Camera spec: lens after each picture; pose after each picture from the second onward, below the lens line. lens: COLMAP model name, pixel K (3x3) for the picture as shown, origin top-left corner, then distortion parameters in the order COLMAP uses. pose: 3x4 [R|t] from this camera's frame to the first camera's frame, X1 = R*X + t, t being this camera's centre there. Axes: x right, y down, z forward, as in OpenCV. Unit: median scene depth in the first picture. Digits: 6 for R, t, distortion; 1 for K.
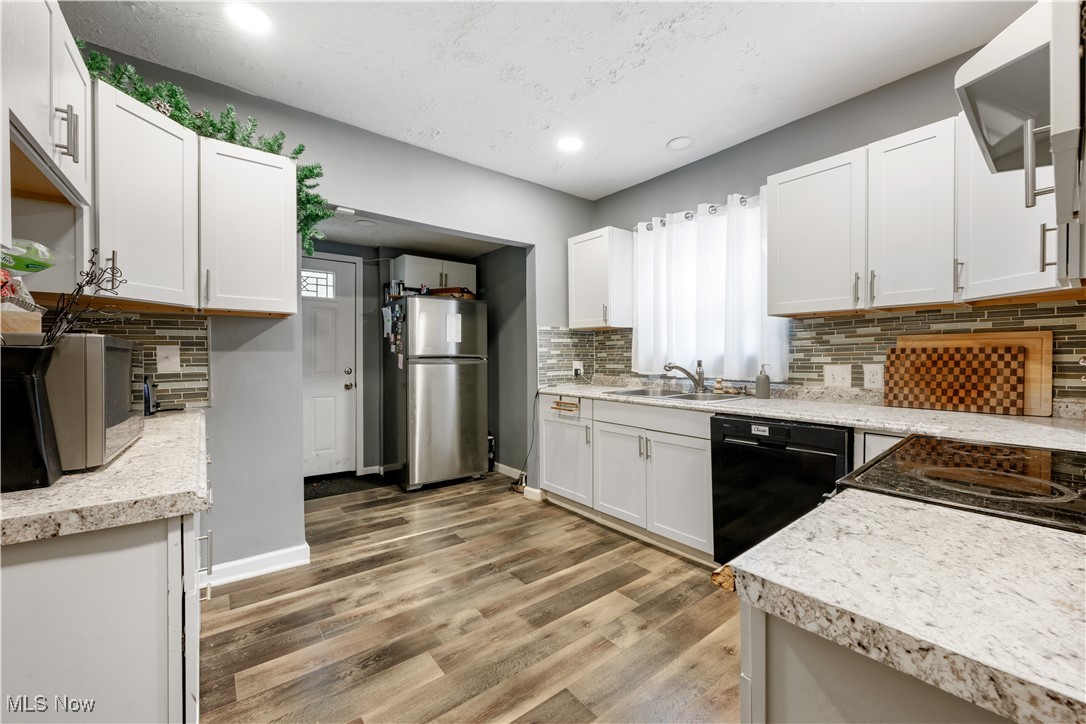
lens RADIAL K [[428.3, 0, 543.9], [0, 428.3, 357.9], [0, 0, 1]] dist [-0.000675, -0.000118]
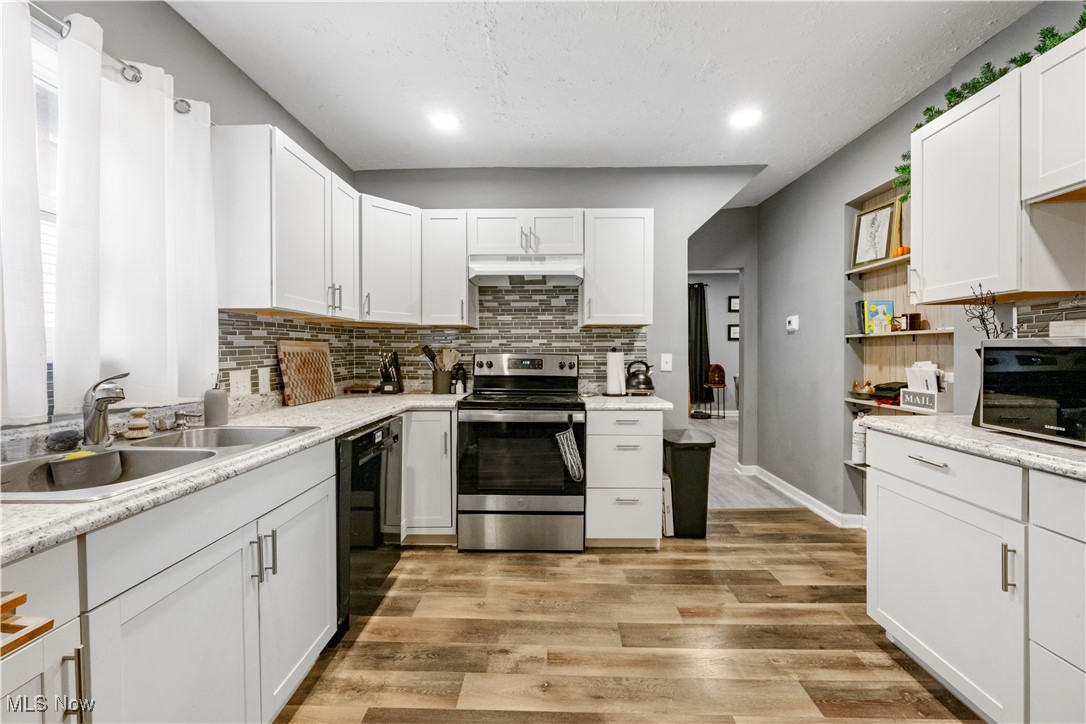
lens RADIAL K [[428.3, 0, 544.3], [0, 428.3, 355.9], [0, 0, 1]] dist [-0.000675, -0.000118]
pose [[-0.765723, 0.002157, 0.643167, -0.375180], [0.011266, 0.999886, 0.010060, -0.016694], [-0.643072, 0.014949, -0.765659, 1.422027]]
